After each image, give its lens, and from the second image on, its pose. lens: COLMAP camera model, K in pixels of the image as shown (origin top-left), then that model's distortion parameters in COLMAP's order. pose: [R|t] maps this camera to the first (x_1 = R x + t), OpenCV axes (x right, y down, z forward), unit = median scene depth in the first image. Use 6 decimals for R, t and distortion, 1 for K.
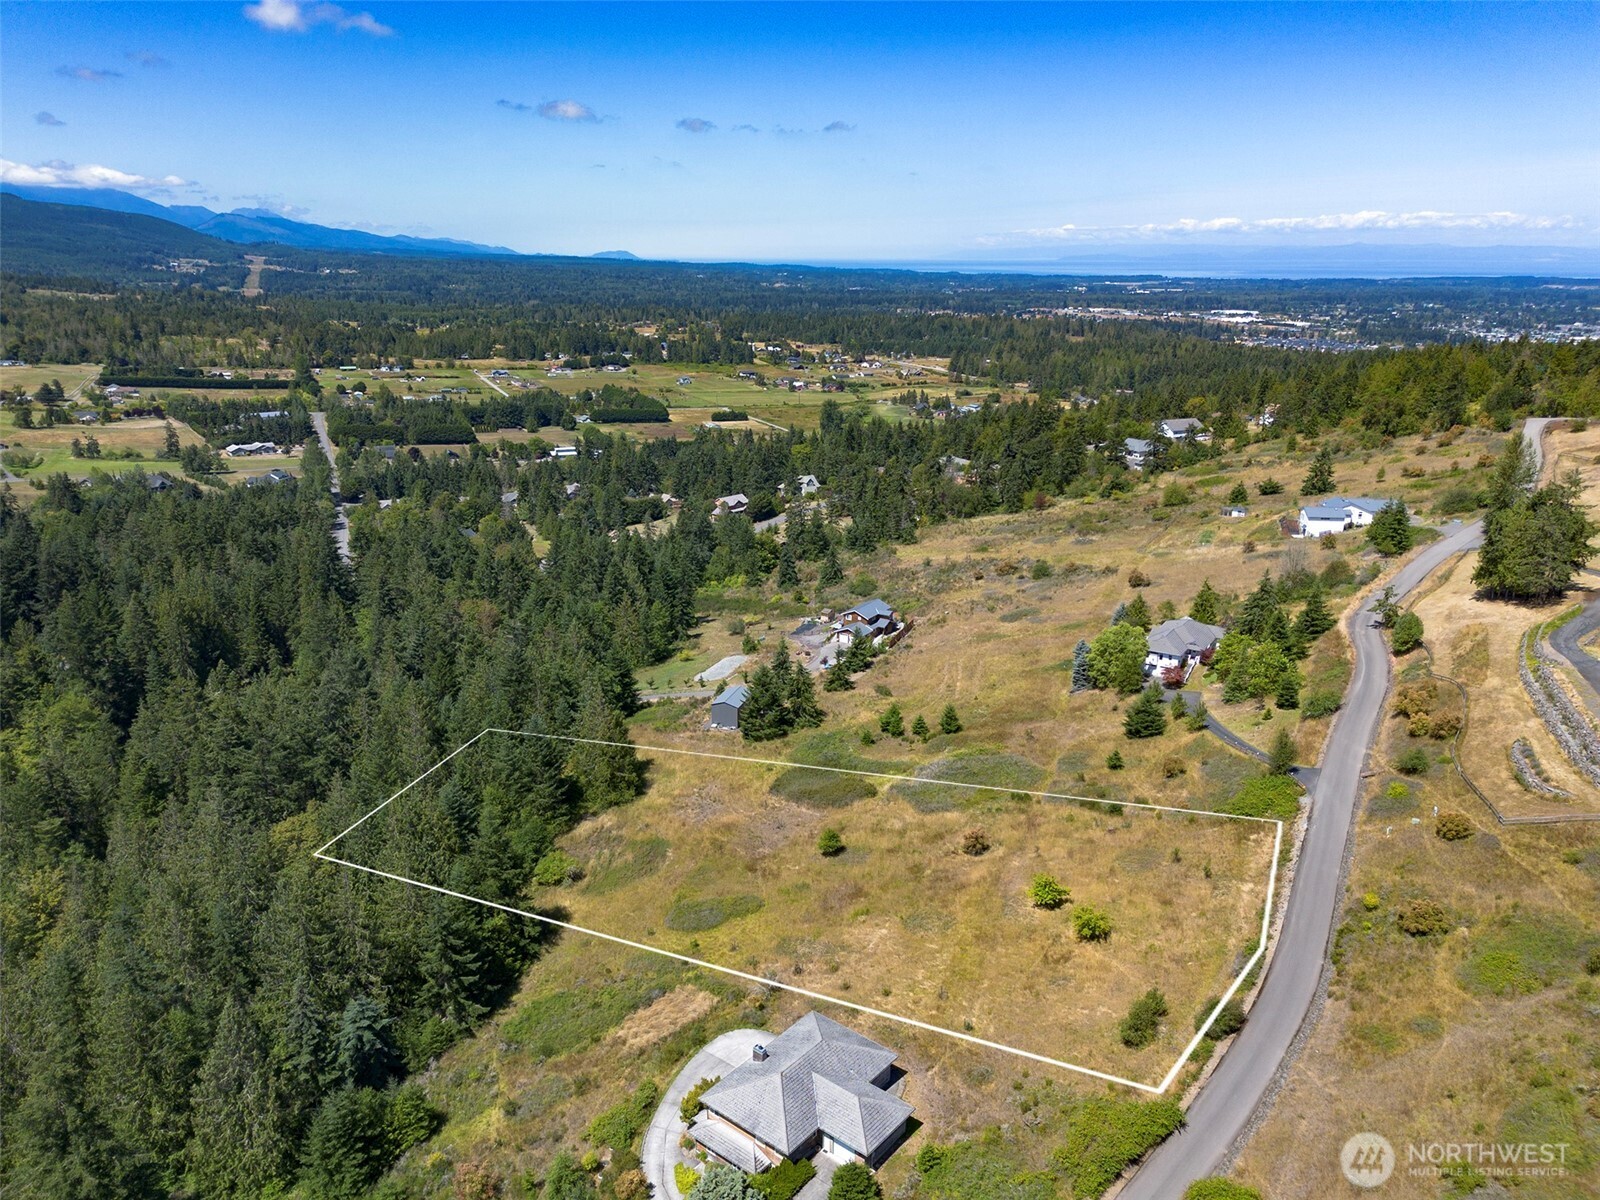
lens RADIAL K [[1172.3, 0, 769.3], [0, 1172.3, 601.7], [0, 0, 1]] dist [0.095790, -0.113385]
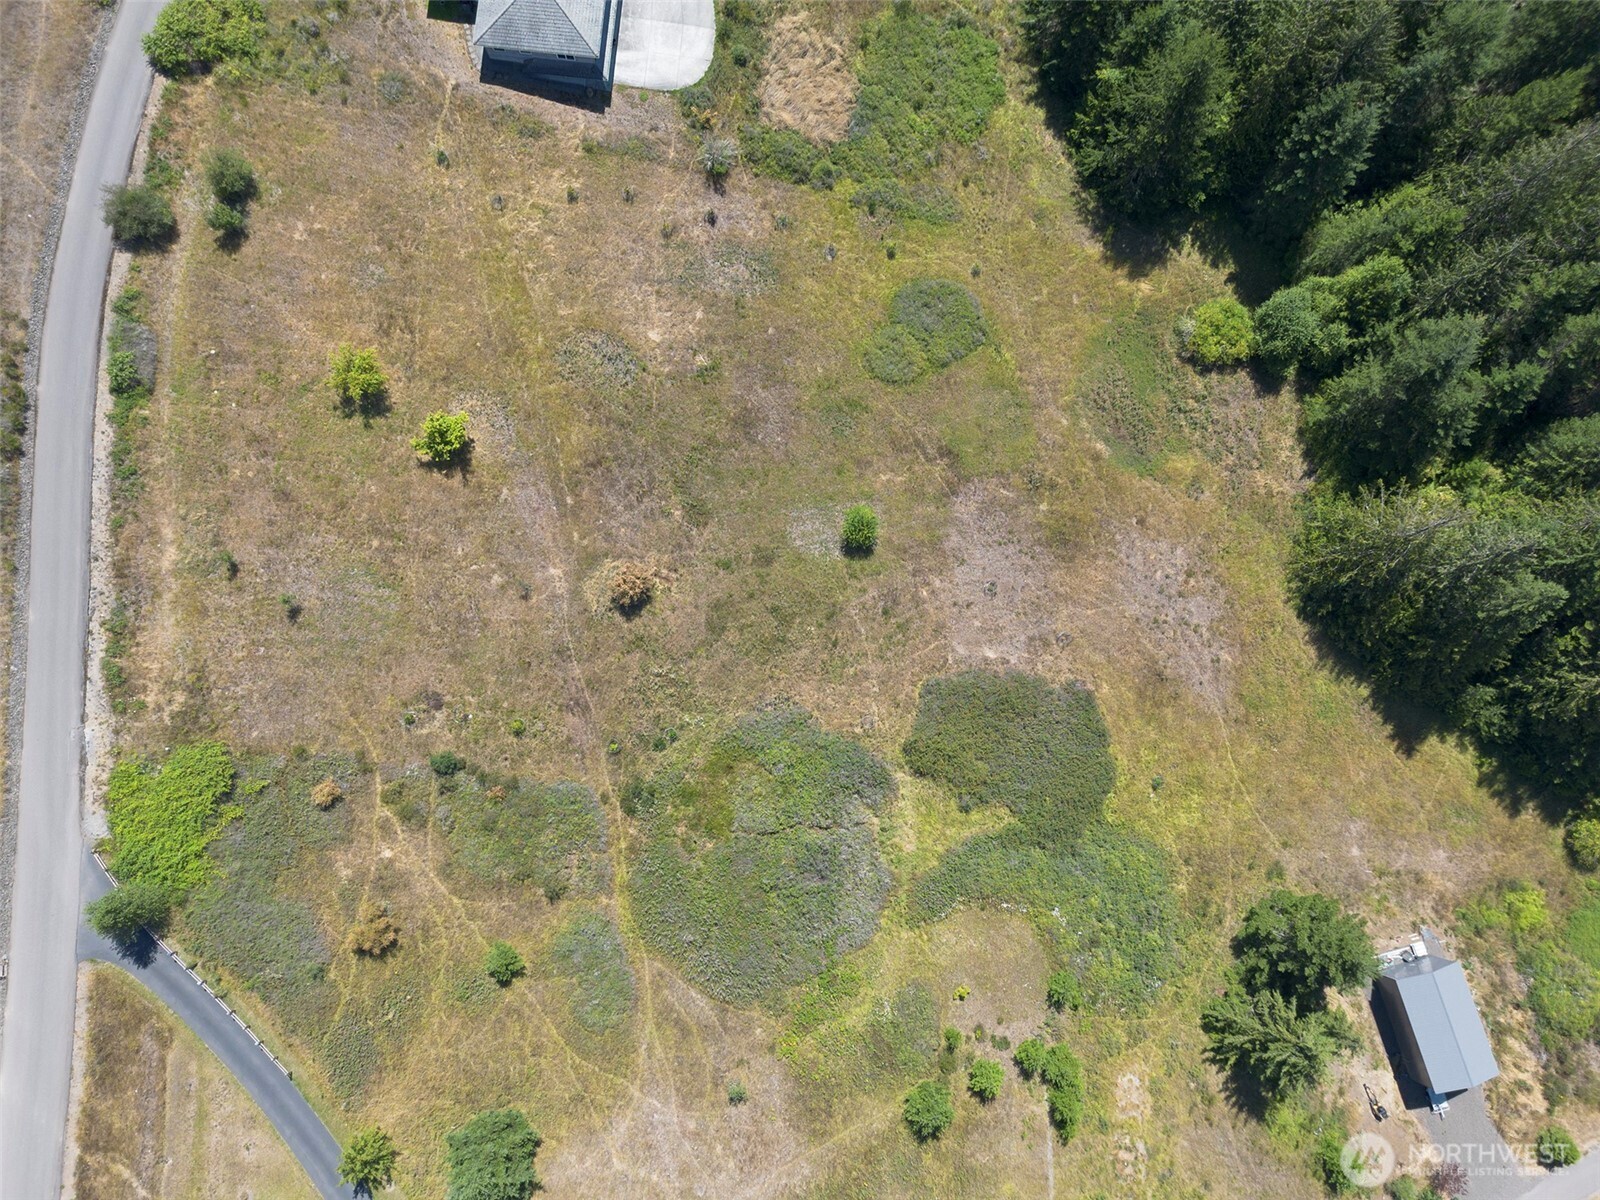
lens RADIAL K [[1124.9, 0, 801.3], [0, 1124.9, 599.8], [0, 0, 1]] dist [0.086841, -0.096977]
pose [[-0.818937, 0.566866, -0.089470, 0.078319], [-0.175450, -0.098871, 0.979511, -0.191394], [0.546405, 0.817856, 0.180426, 0.467394]]
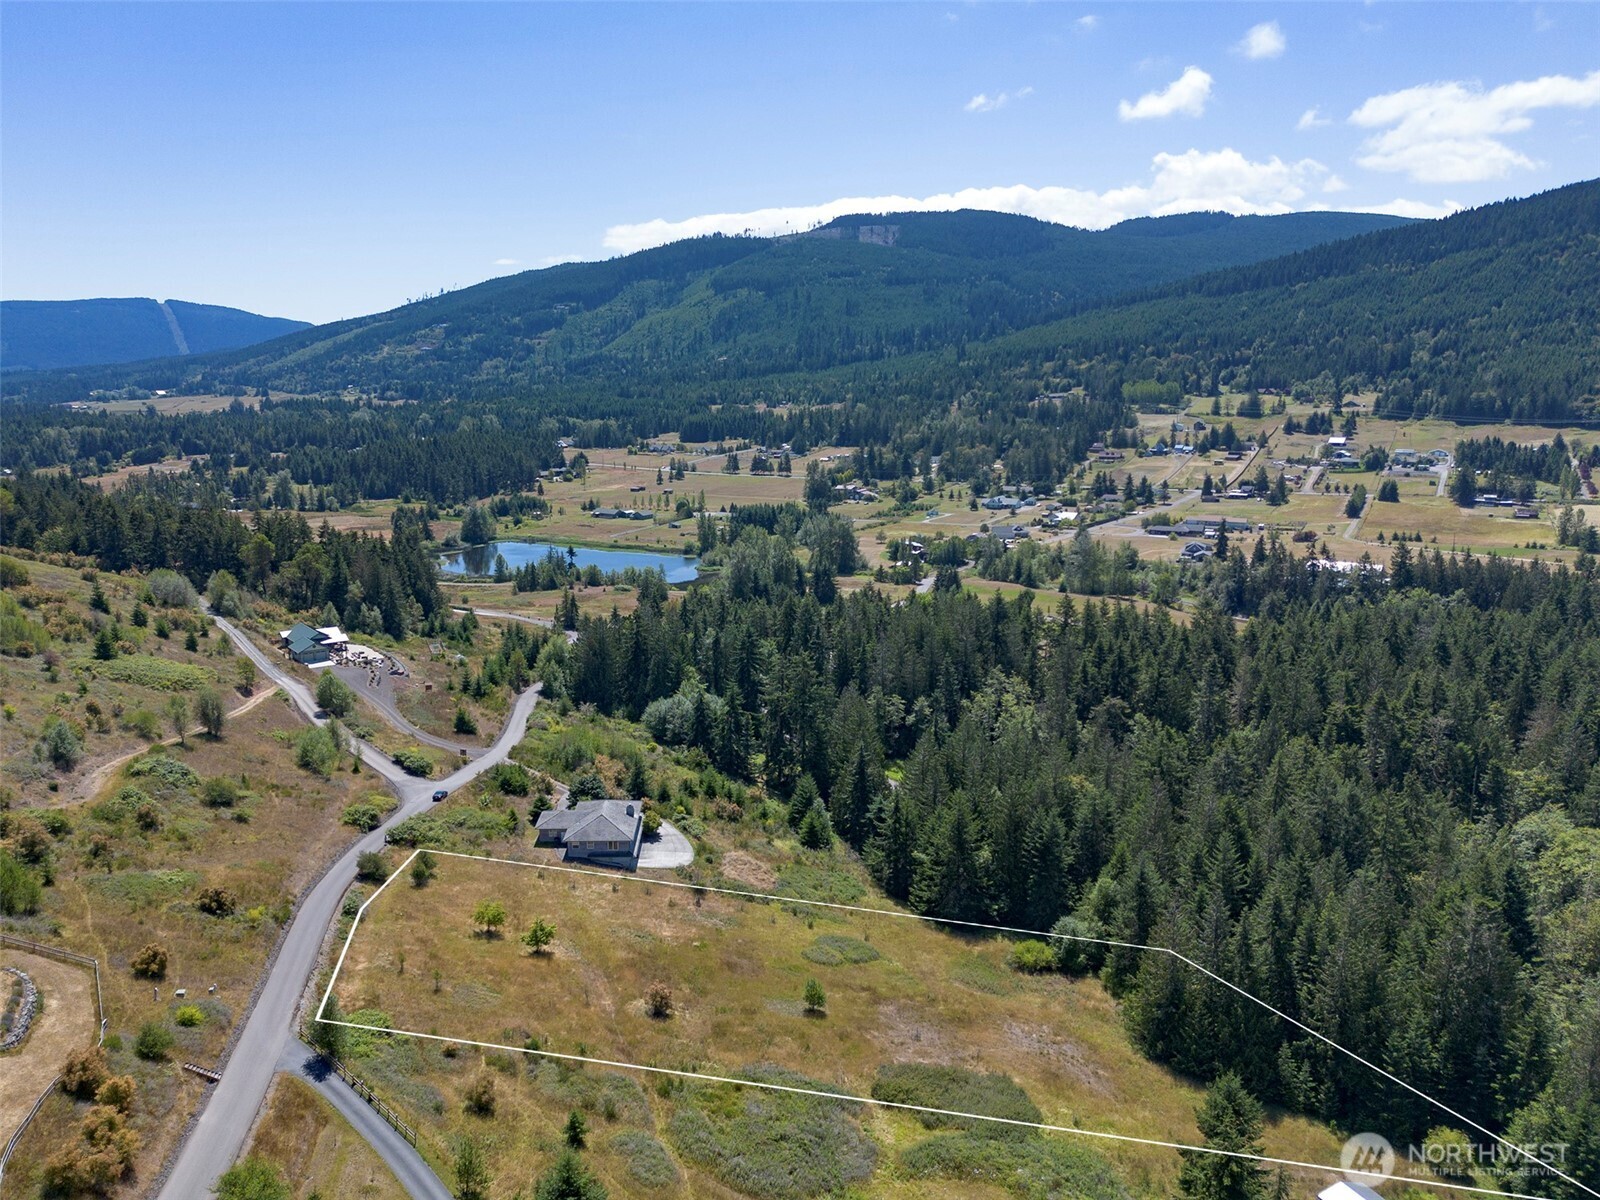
lens RADIAL K [[1260.8, 0, 744.1], [0, 1260.8, 637.3], [0, 0, 1]] dist [0.099806, -0.116292]
pose [[-0.767667, 0.144679, -0.624304, 0.335139], [-0.180005, 0.886283, 0.426733, -0.223344], [0.615049, 0.439967, -0.654327, 0.759242]]
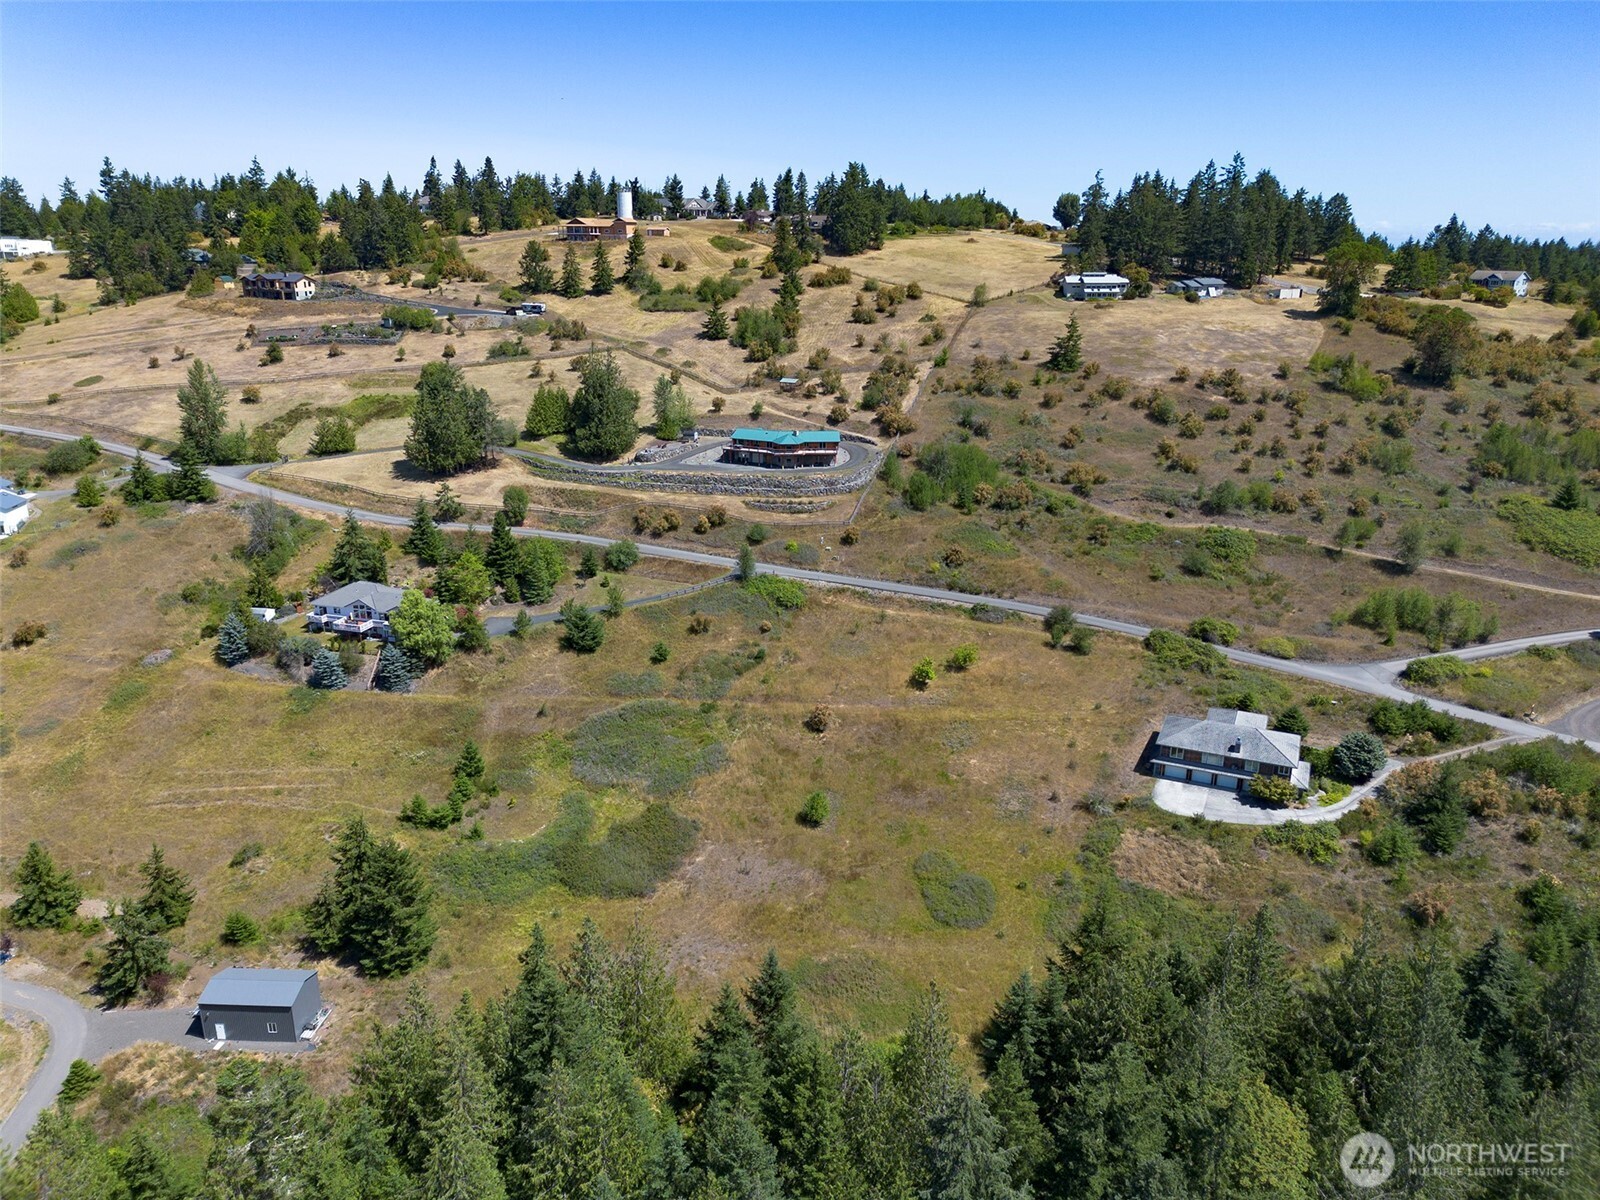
lens RADIAL K [[1124.9, 0, 801.3], [0, 1124.9, 599.8], [0, 0, 1]] dist [0.086841, -0.096977]
pose [[-0.270591, -0.293132, 0.916981, -0.354782], [0.271162, 0.890742, 0.364761, -0.131369], [-0.923716, 0.347351, -0.161540, 0.563150]]
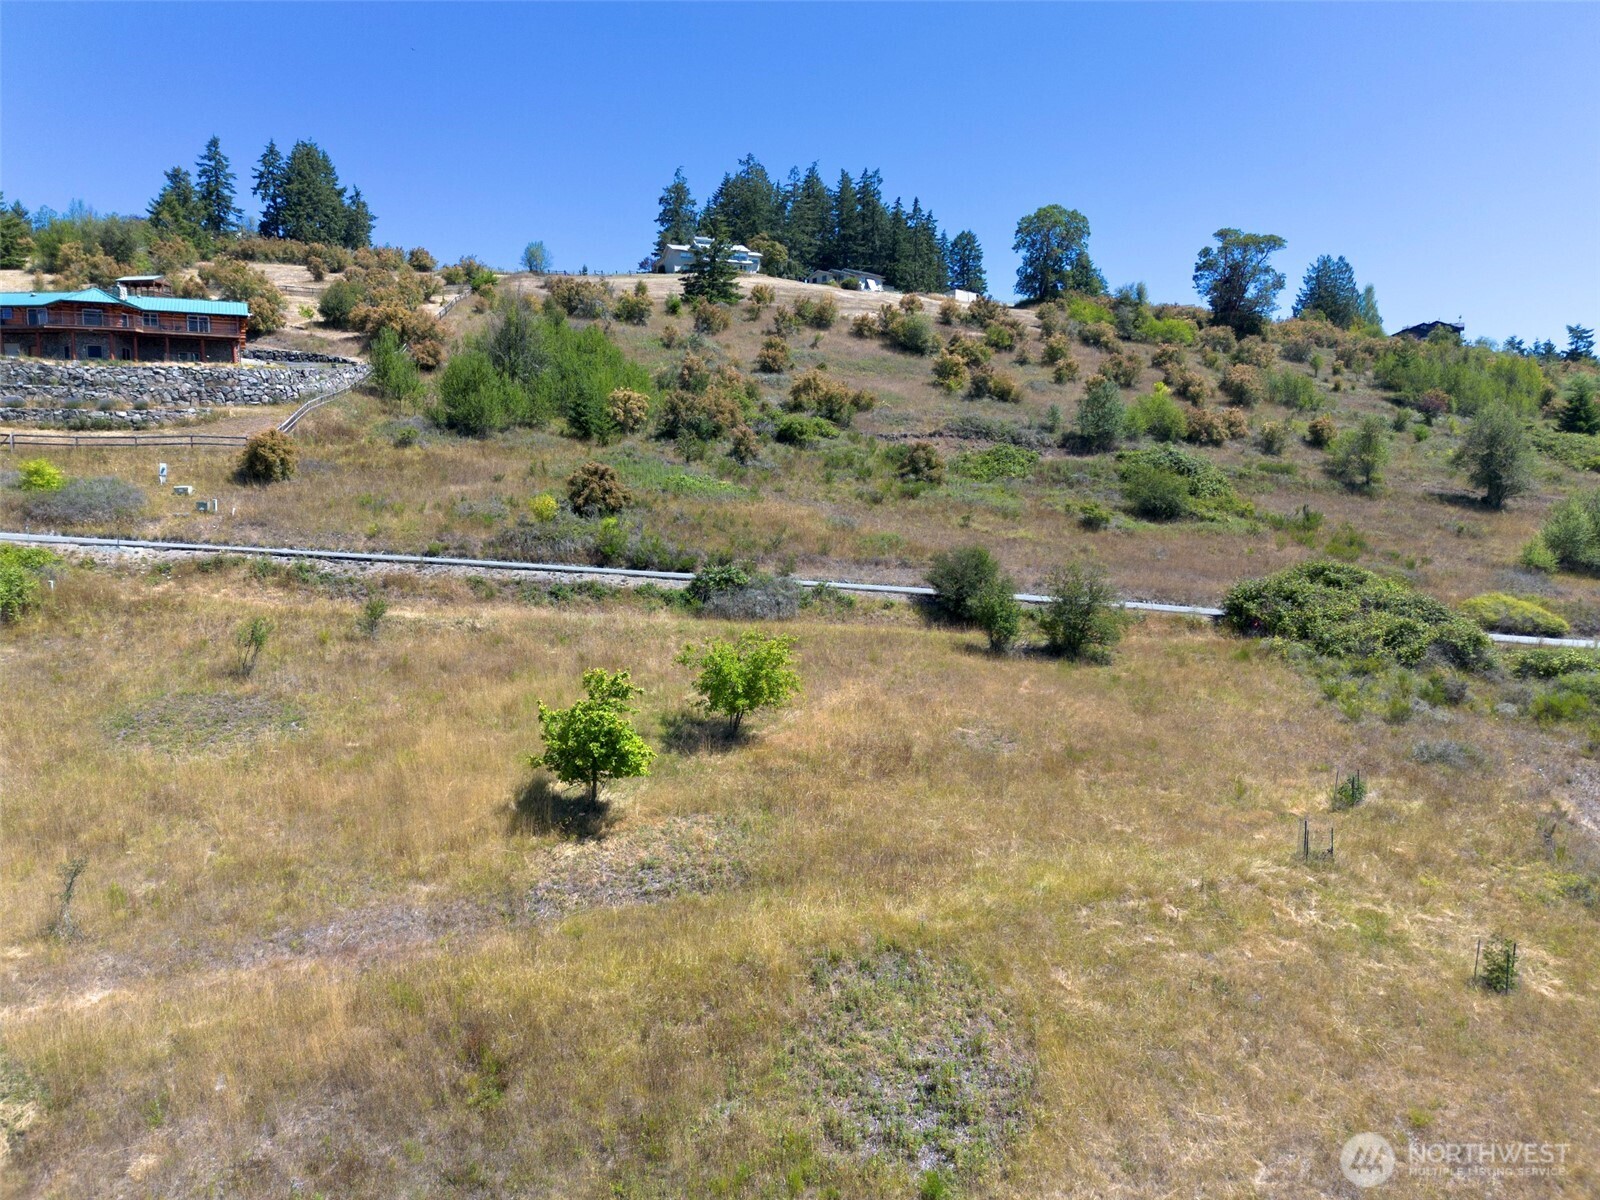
lens RADIAL K [[1163.5, 0, 800.0], [0, 1163.5, 600.0], [0, 0, 1]] dist [0.079089, -0.083602]
pose [[-0.629890, -0.069981, 0.773525, 0.004452], [0.226577, 0.936056, 0.269189, 0.067543], [-0.742901, 0.344823, -0.573756, 0.480994]]
